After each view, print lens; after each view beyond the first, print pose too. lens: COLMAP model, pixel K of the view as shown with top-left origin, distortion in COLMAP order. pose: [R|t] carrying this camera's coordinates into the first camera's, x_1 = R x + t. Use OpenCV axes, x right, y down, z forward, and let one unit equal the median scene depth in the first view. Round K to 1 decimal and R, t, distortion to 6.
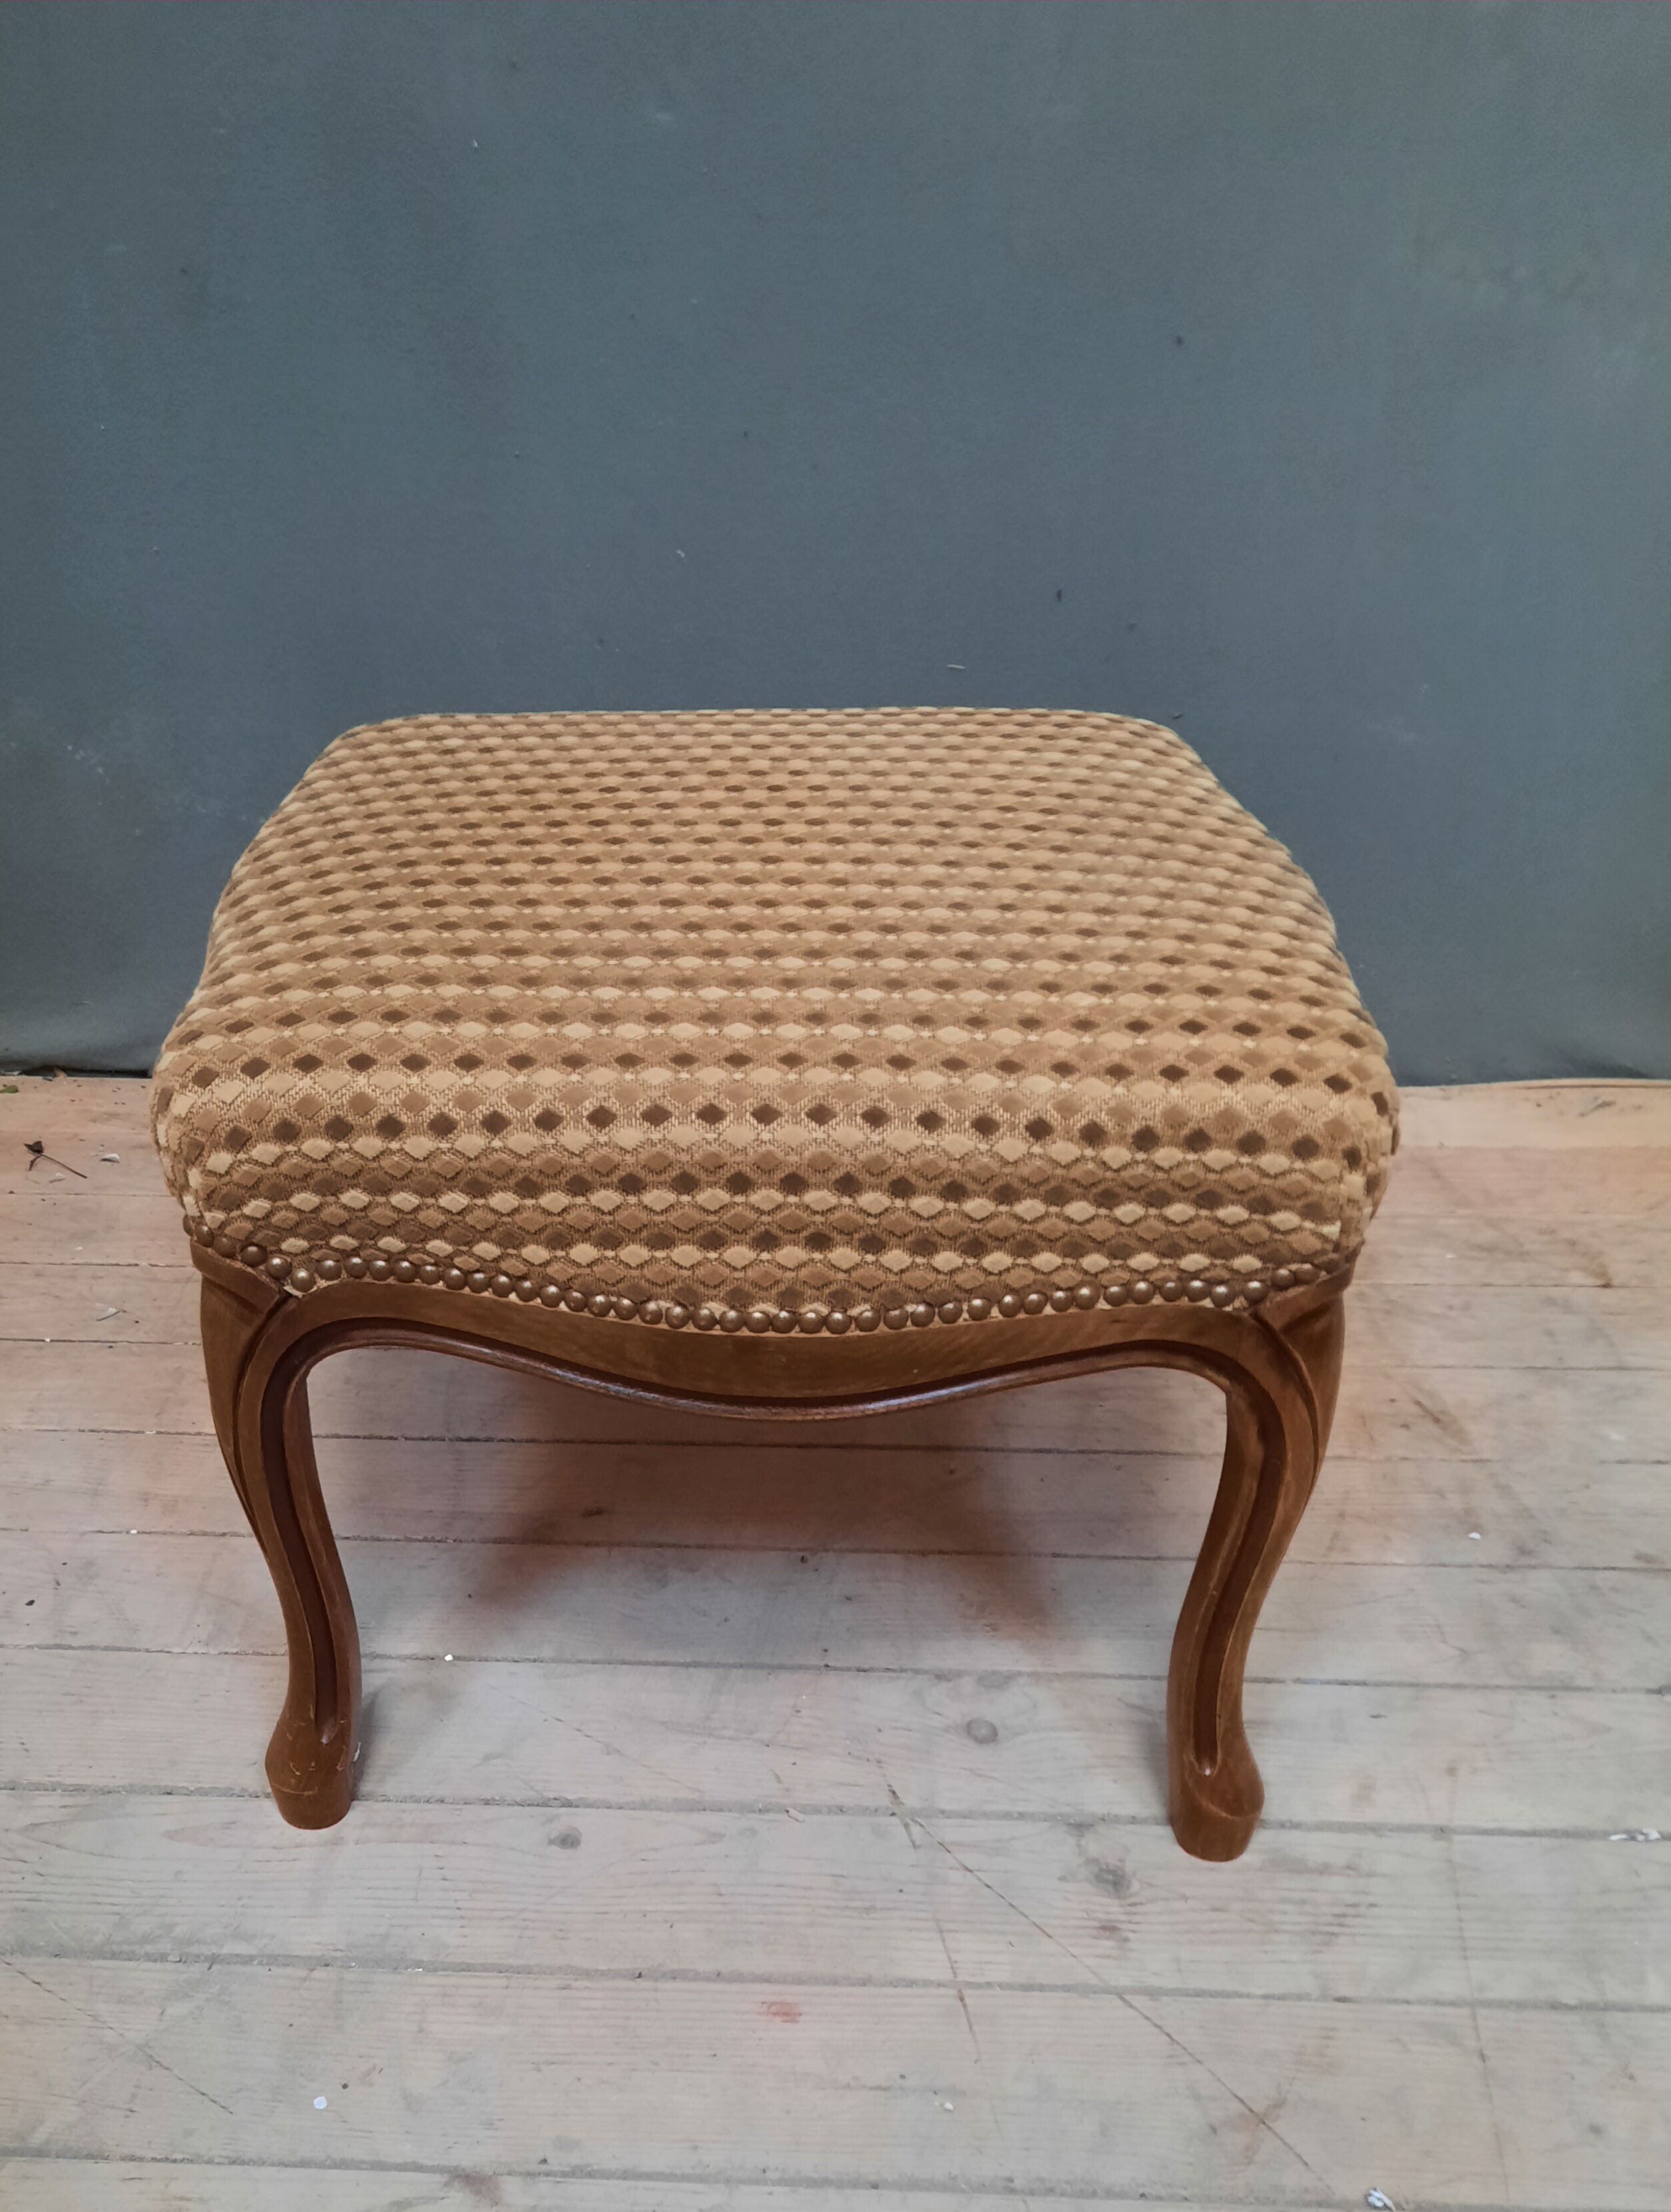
lens RADIAL K [[1639.5, 0, 740.0], [0, 1639.5, 1160.3], [0, 0, 1]] dist [0.024150, -0.000833]
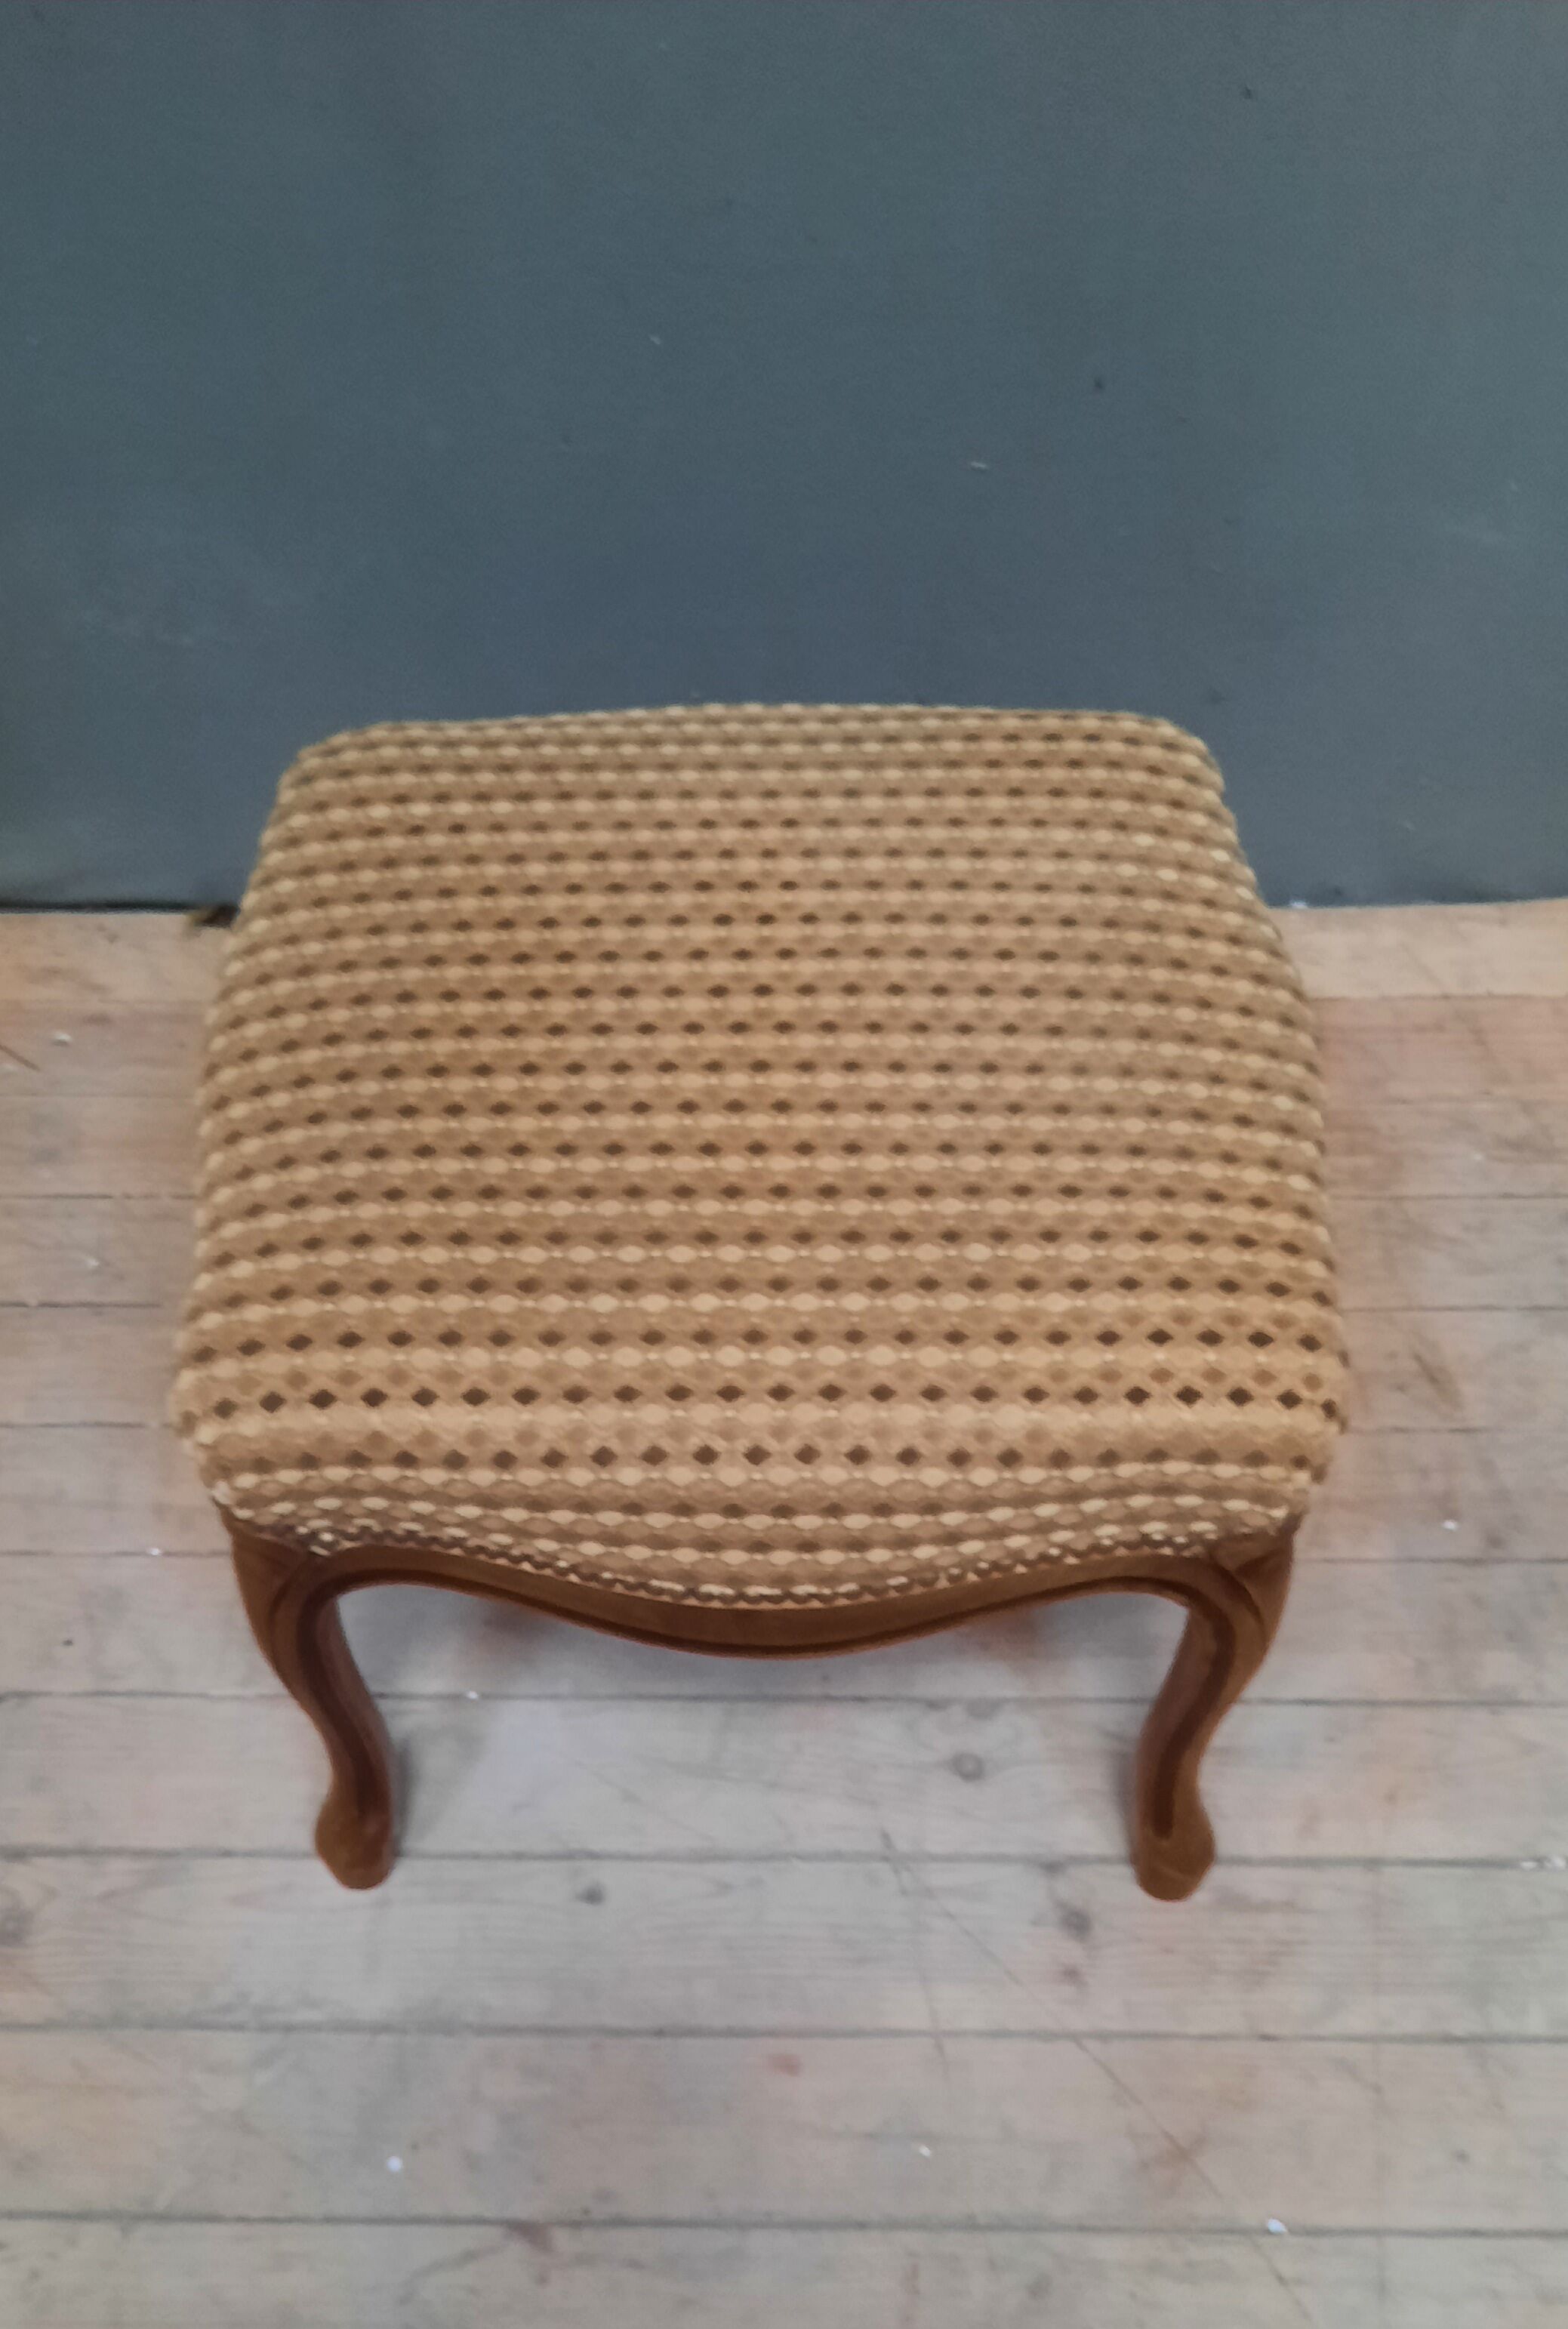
lens RADIAL K [[1871.1, 0, 784.0], [0, 1871.1, 1164.5], [0, 0, 1]] dist [0.025103, -0.003524]
pose [[0.999766, -0.015707, 0.014856, 0.014418], [0.011250, 0.964752, 0.262921, -0.419898], [-0.018462, -0.262692, 0.964703, -0.105321]]
